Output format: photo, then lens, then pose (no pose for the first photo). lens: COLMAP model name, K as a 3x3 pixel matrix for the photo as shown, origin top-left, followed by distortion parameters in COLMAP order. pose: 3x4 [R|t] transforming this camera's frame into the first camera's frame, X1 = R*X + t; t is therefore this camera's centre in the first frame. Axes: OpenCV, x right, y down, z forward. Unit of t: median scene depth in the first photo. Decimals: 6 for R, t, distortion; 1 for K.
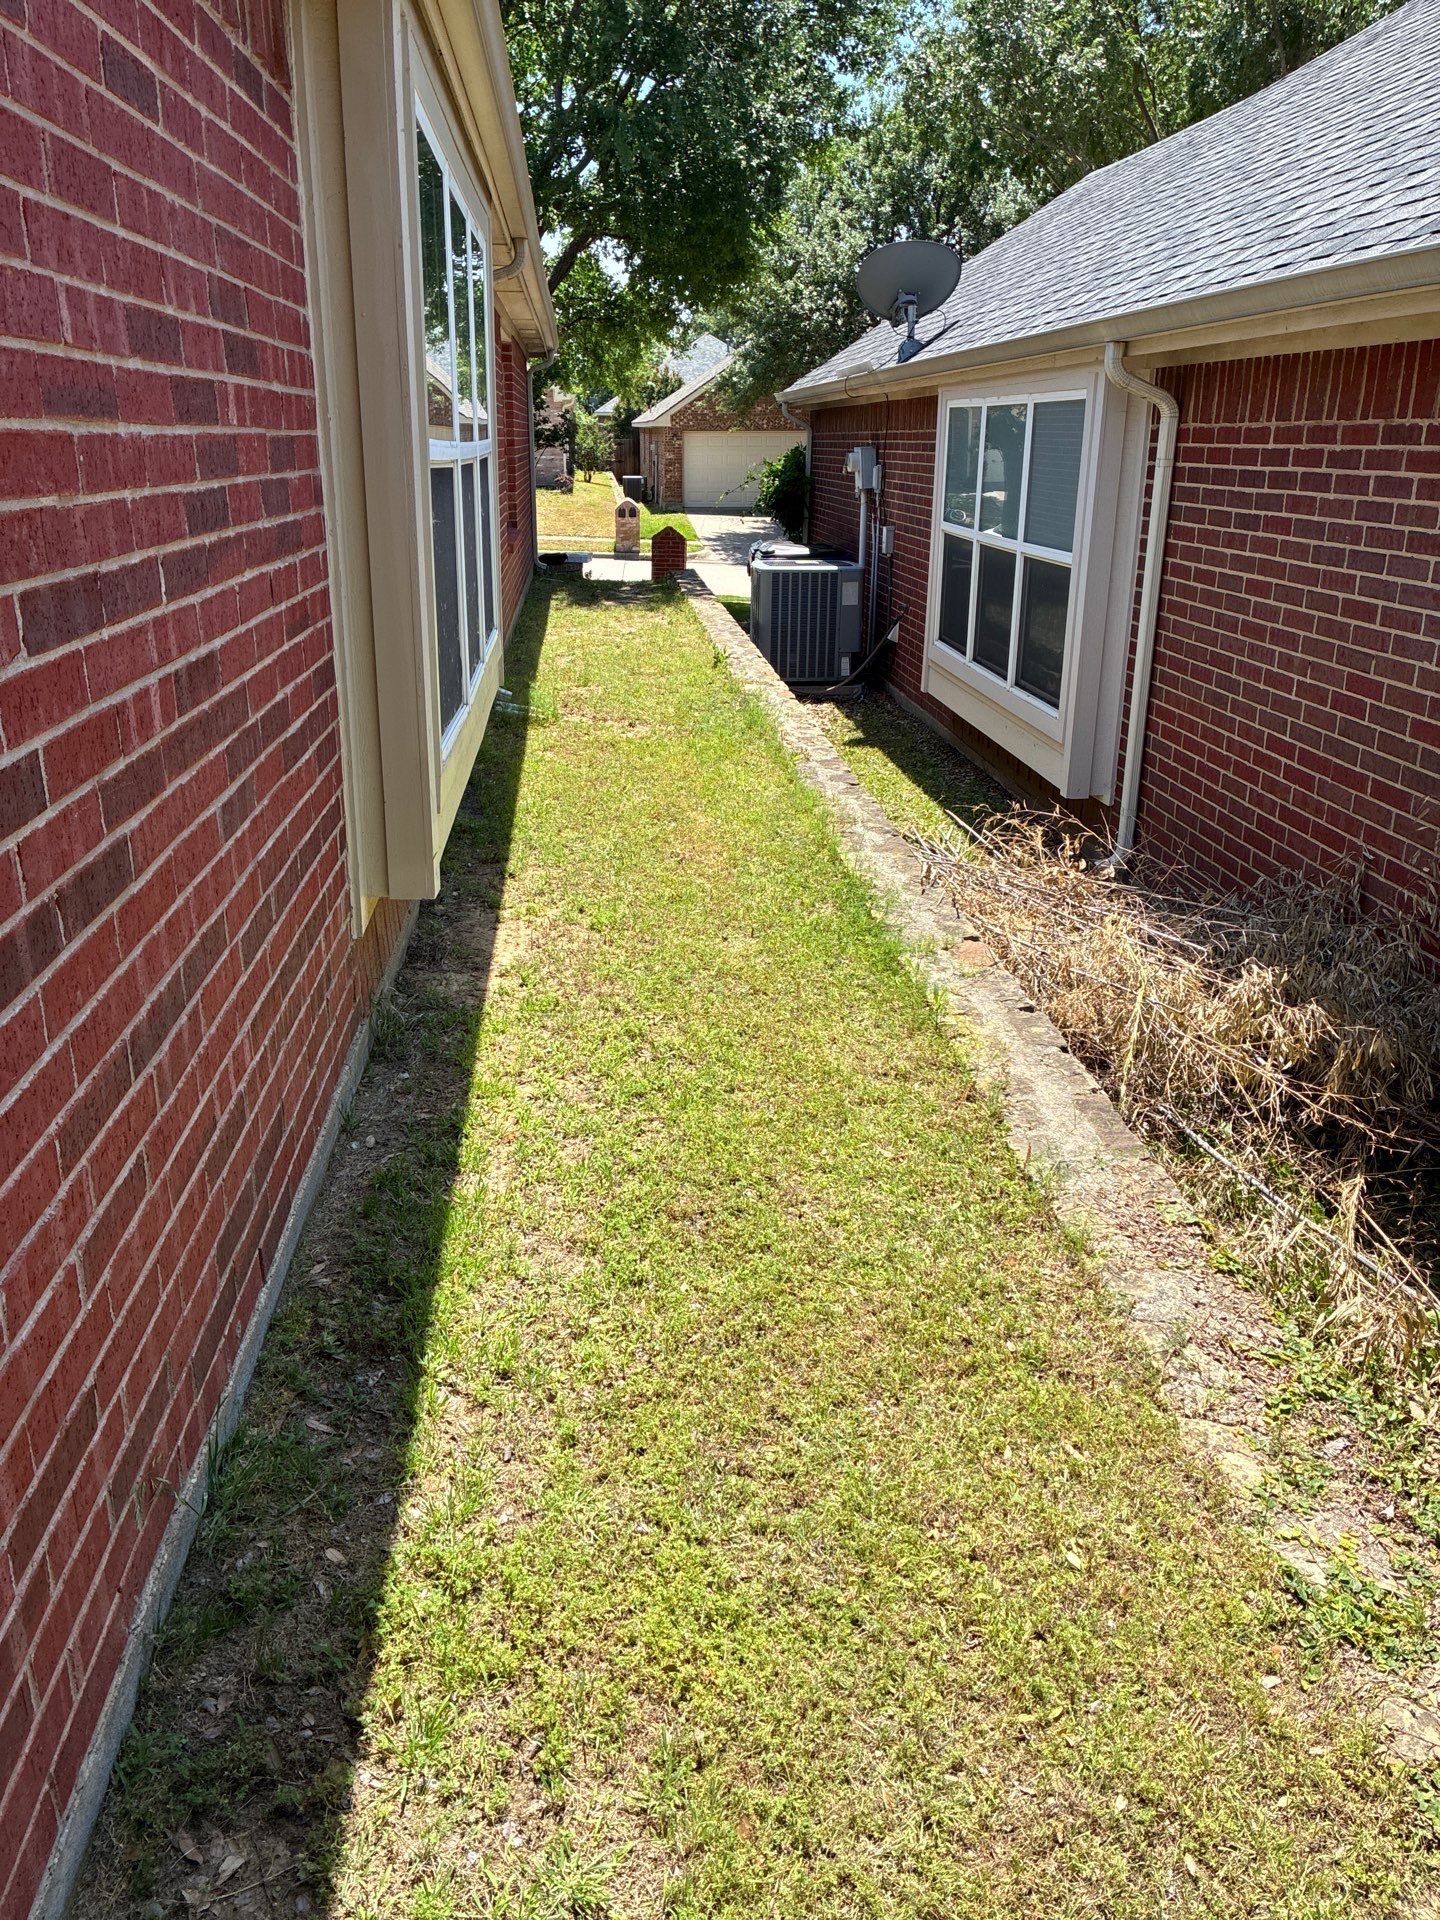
lens RADIAL K [[1498.4, 0, 711.1], [0, 1498.4, 951.6], [0, 0, 1]] dist [0.057304, -0.062812]
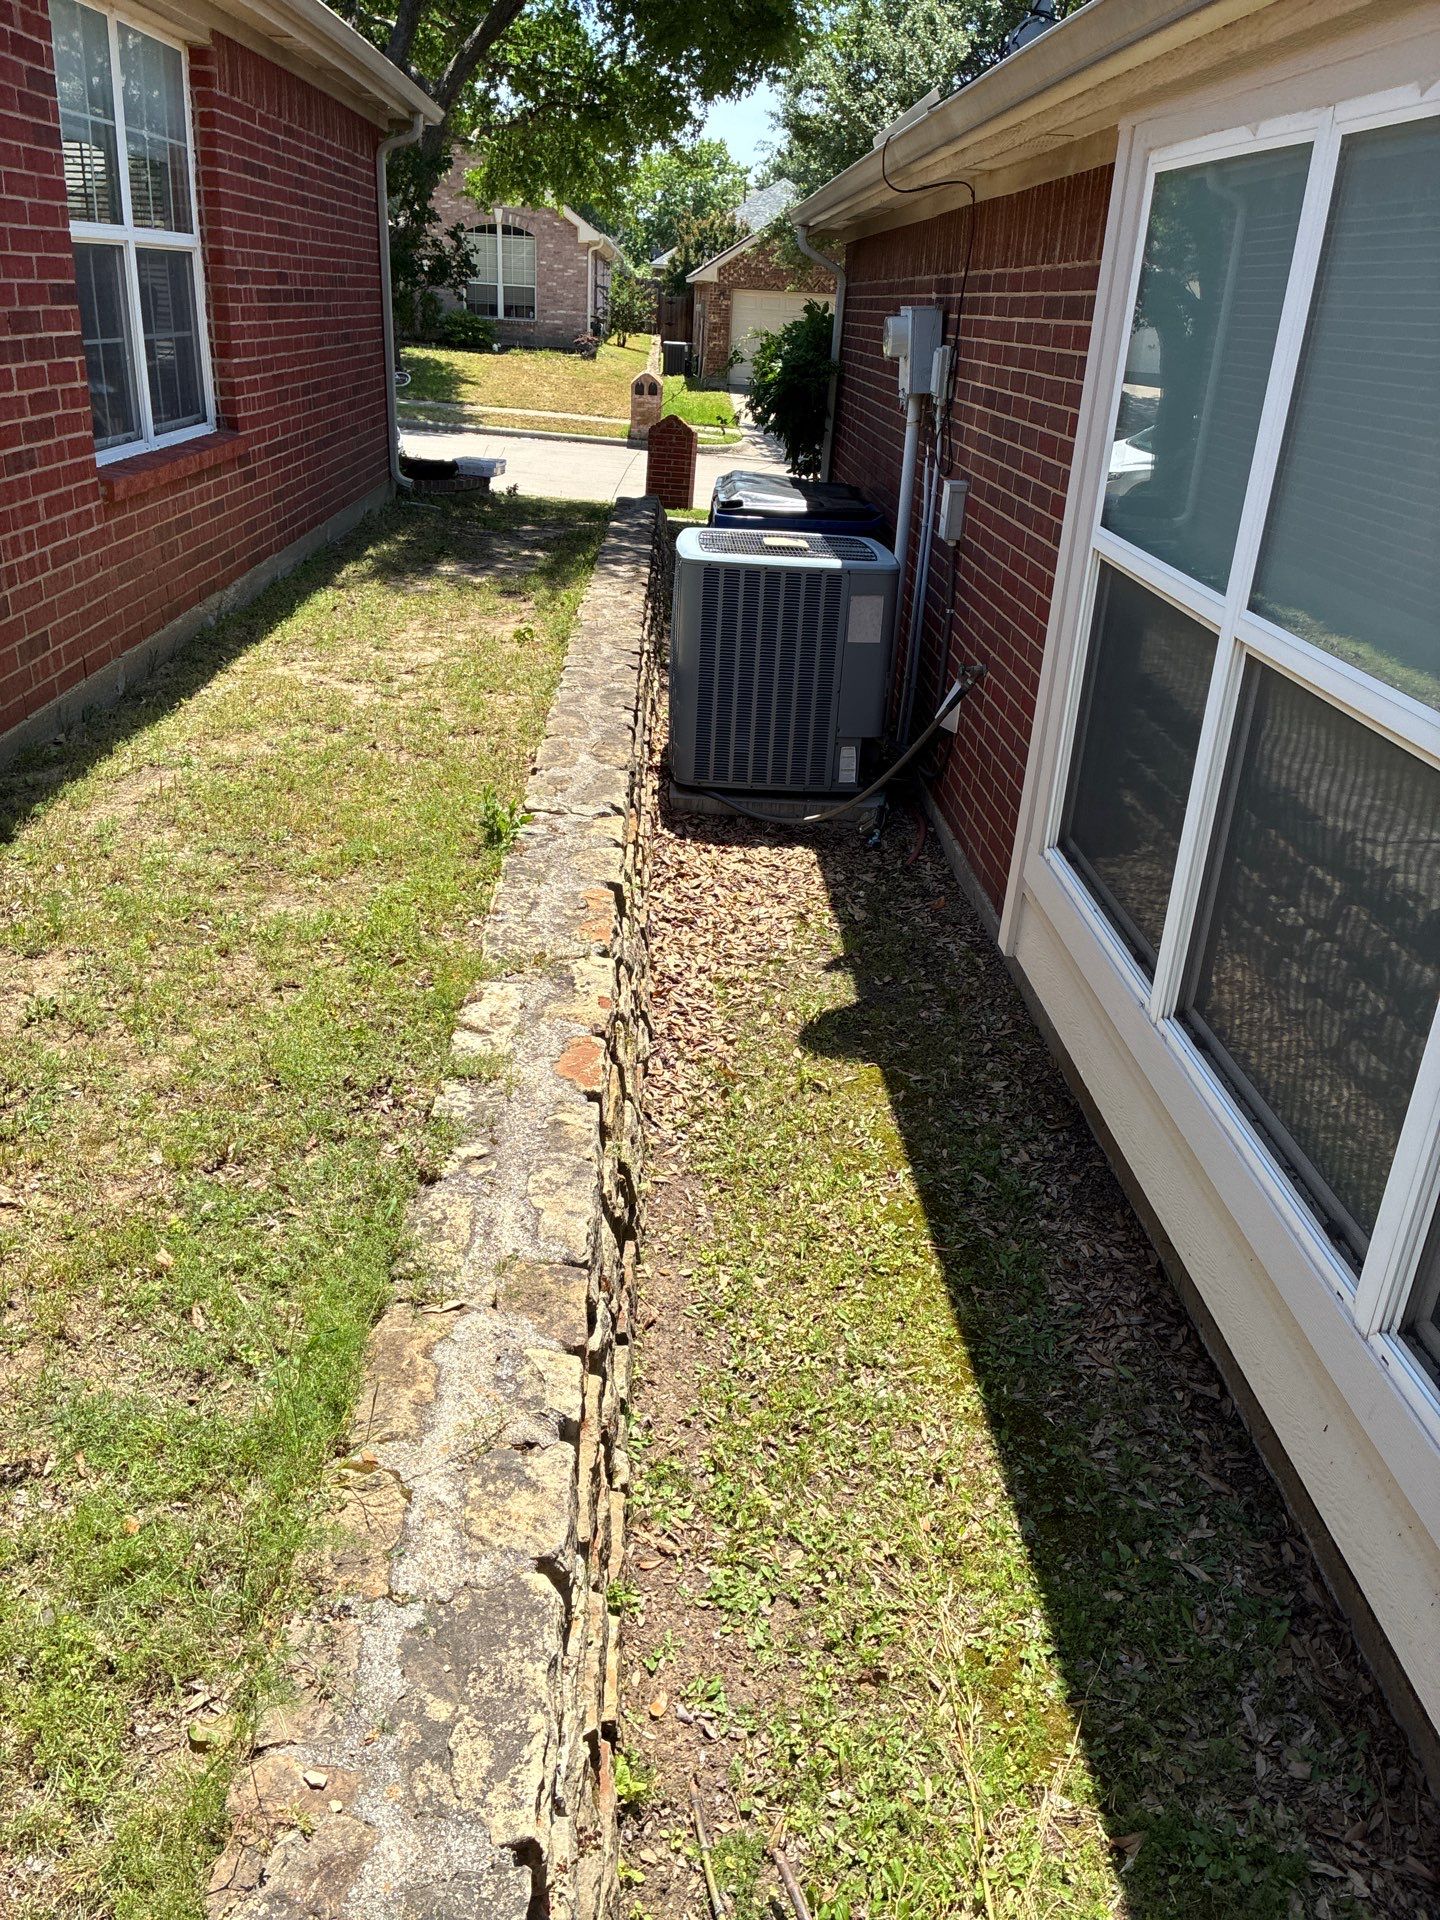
lens RADIAL K [[1498.4, 0, 729.3], [0, 1498.4, 972.3], [0, 0, 1]] dist [0.057304, -0.062812]
pose [[0.997975, 0.060476, -0.019689, 0.034039], [-0.058506, 0.994341, 0.088679, -0.086564], [0.024941, -0.087347, 0.995866, 0.266464]]
